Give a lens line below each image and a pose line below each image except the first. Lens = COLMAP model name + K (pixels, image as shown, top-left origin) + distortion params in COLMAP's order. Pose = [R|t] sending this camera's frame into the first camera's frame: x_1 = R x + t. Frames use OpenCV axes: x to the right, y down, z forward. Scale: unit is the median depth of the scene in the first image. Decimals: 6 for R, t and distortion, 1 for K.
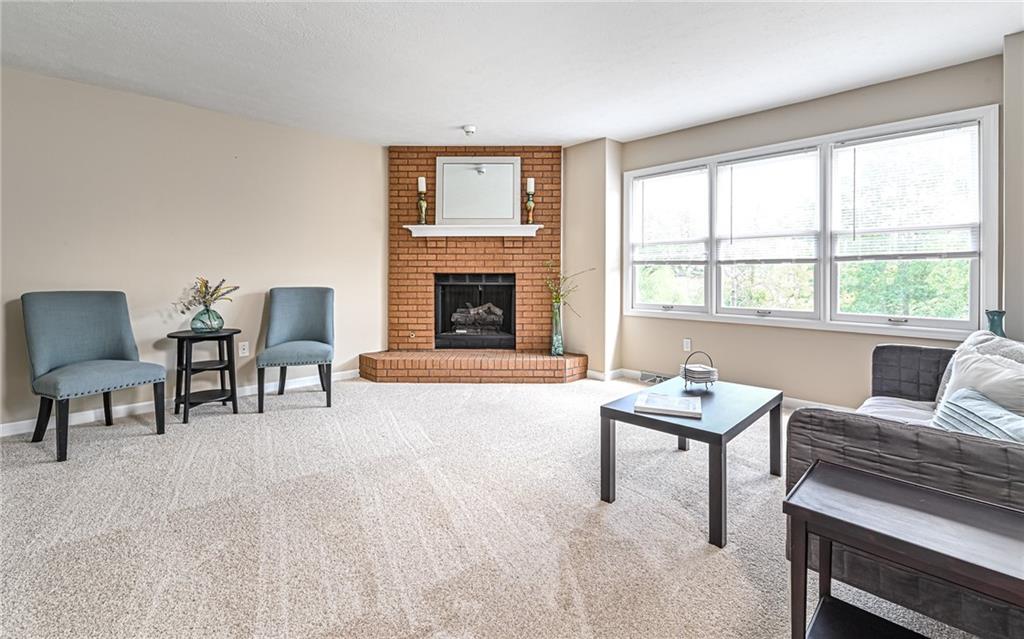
lens RADIAL K [[451.2, 0, 491.6], [0, 451.2, 276.9], [0, 0, 1]] dist [-0.002114, -0.000428]
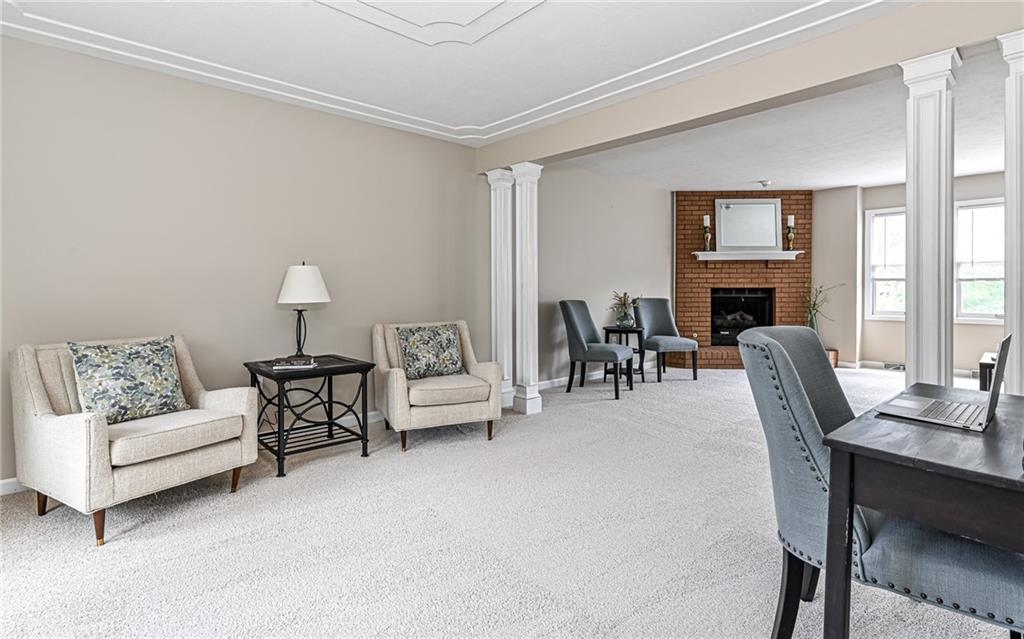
lens RADIAL K [[501.0, 0, 501.5], [0, 501.0, 292.3], [0, 0, 1]] dist [0.020271, 0.000177]
pose [[0.999794, -0.001239, -0.020274, -0.713422], [0.001312, 0.999993, 0.003585, -0.001334], [0.020269, -0.003611, 0.999788, -0.476377]]
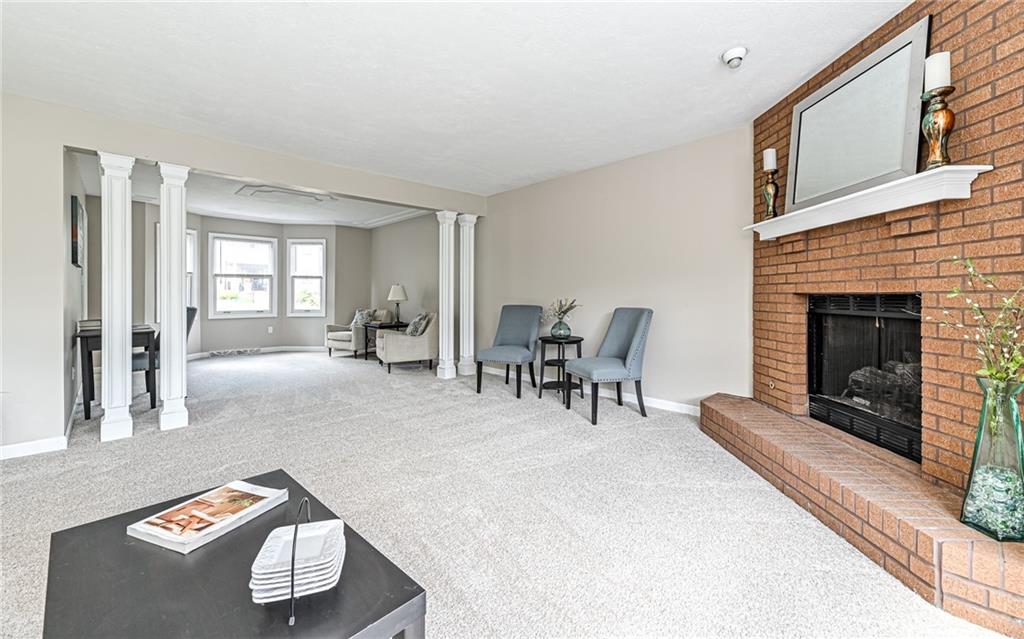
lens RADIAL K [[404.3, 0, 501.5], [0, 404.3, 293.1], [0, 0, 1]] dist [-0.000030, -0.000039]
pose [[-0.004220, -0.004459, -0.999981, 0.438406], [-0.004754, 0.999979, -0.004439, -0.004610], [0.999980, 0.004735, -0.004241, 0.605631]]
